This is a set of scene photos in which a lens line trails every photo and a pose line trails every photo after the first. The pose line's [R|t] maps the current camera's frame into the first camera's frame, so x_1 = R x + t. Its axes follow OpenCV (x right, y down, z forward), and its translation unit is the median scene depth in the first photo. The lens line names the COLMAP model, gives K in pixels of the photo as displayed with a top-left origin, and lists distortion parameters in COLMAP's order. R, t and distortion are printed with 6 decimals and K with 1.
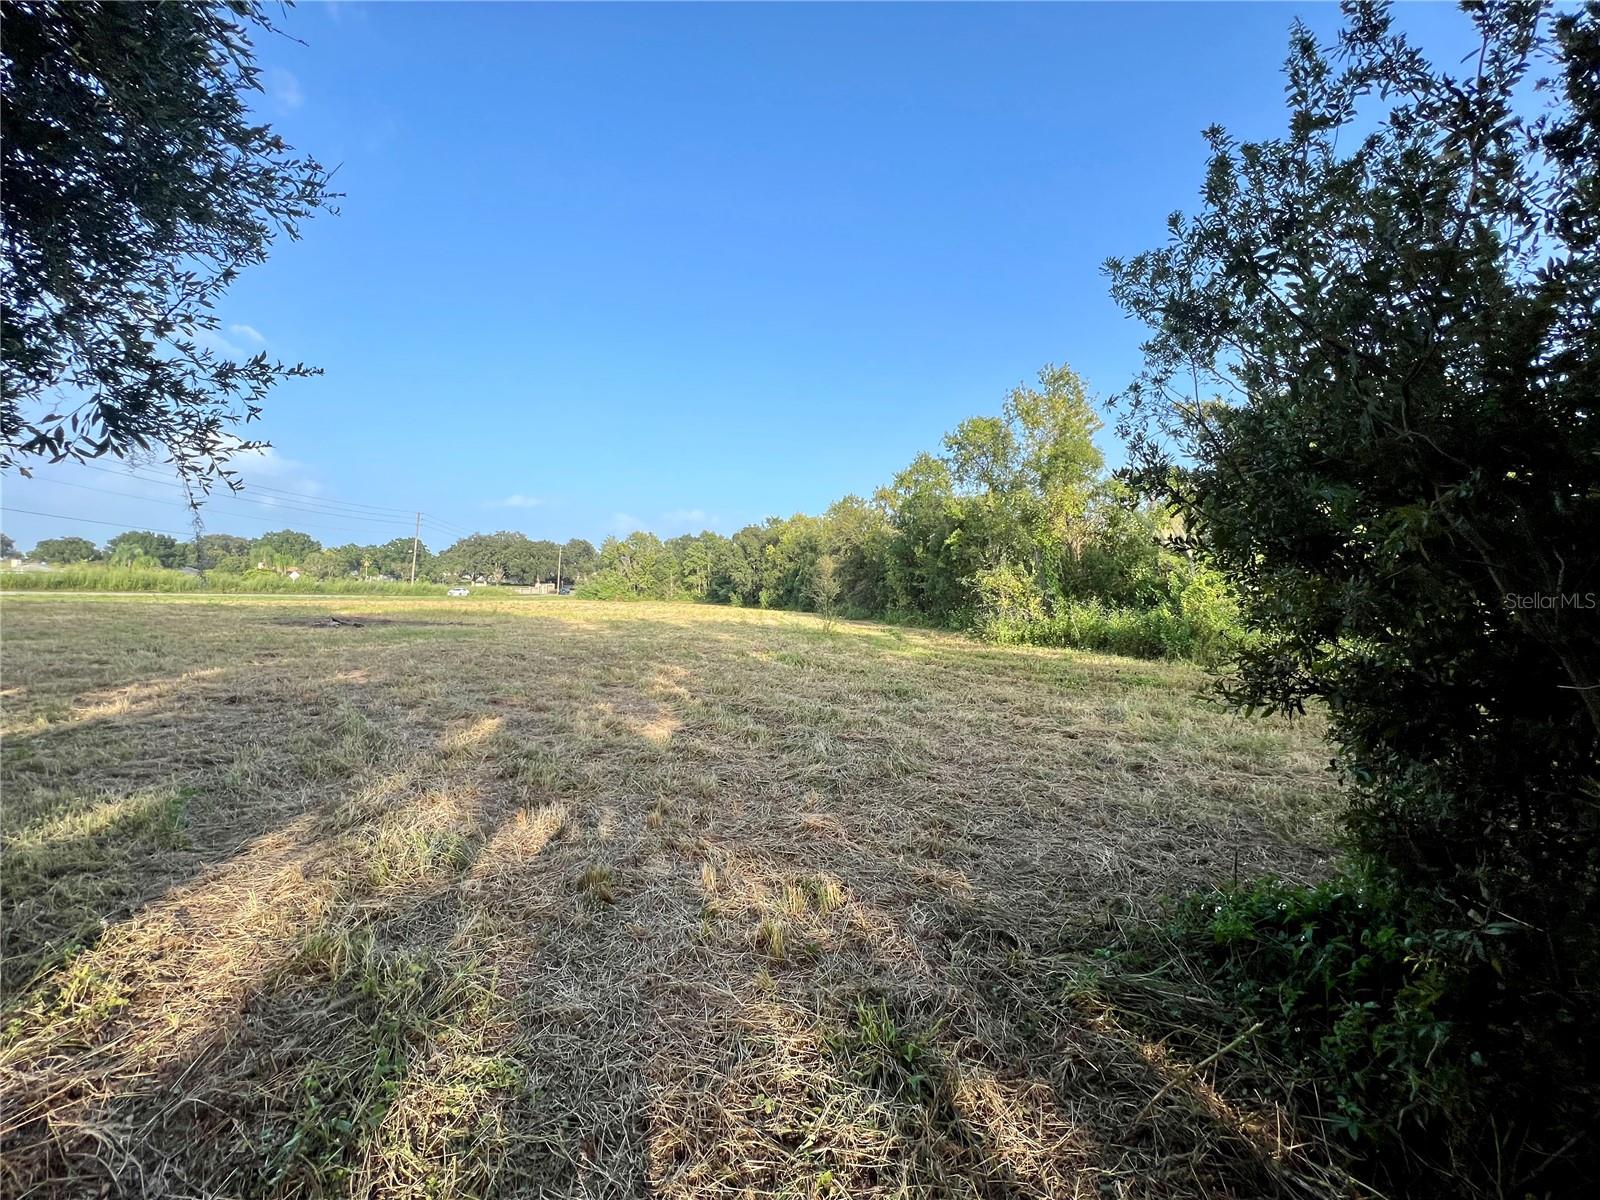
lens RADIAL K [[639.9, 0, 799.9], [0, 639.9, 600.2], [0, 0, 1]] dist [-0.000362, 0.000090]
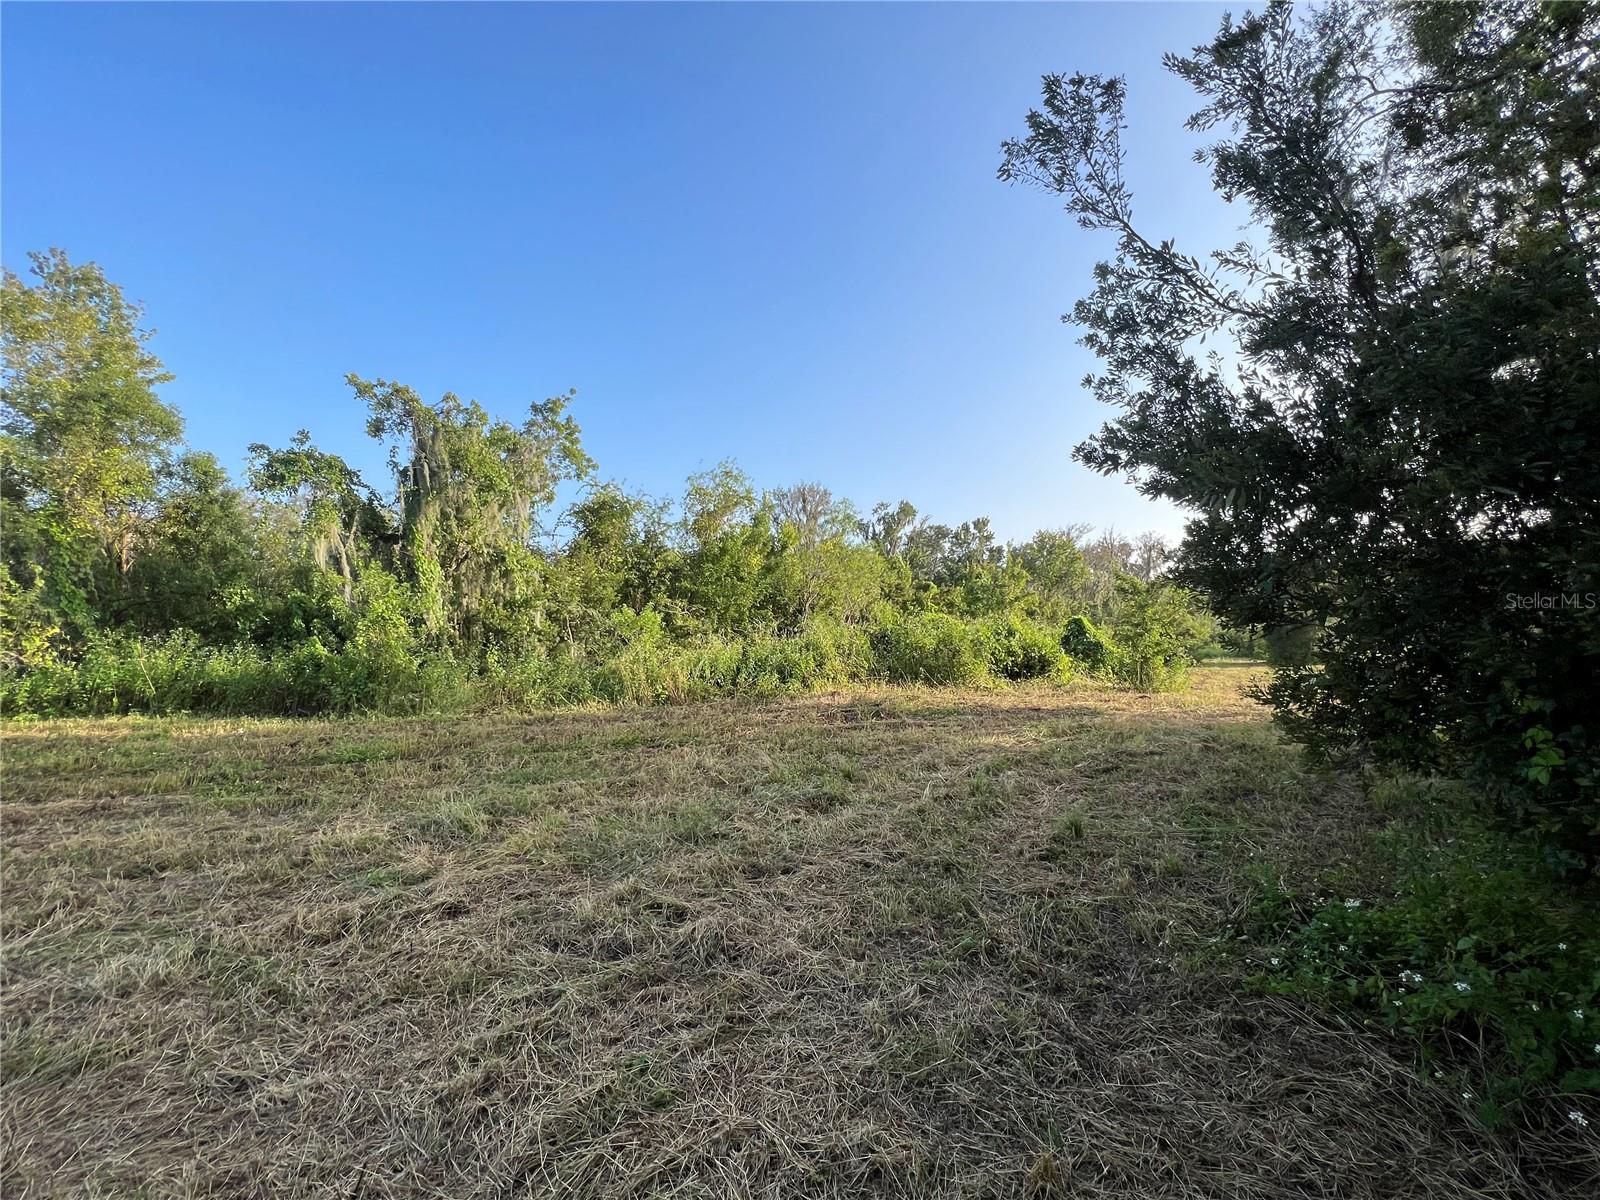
lens RADIAL K [[639.9, 0, 800.1], [0, 639.9, 595.0], [0, 0, 1]] dist [-0.000362, 0.000090]
pose [[0.259929, 0.057366, 0.963922, 0.004854], [0.007088, 0.998094, -0.061311, 0.005236], [-0.965602, 0.022769, 0.259027, 0.238534]]
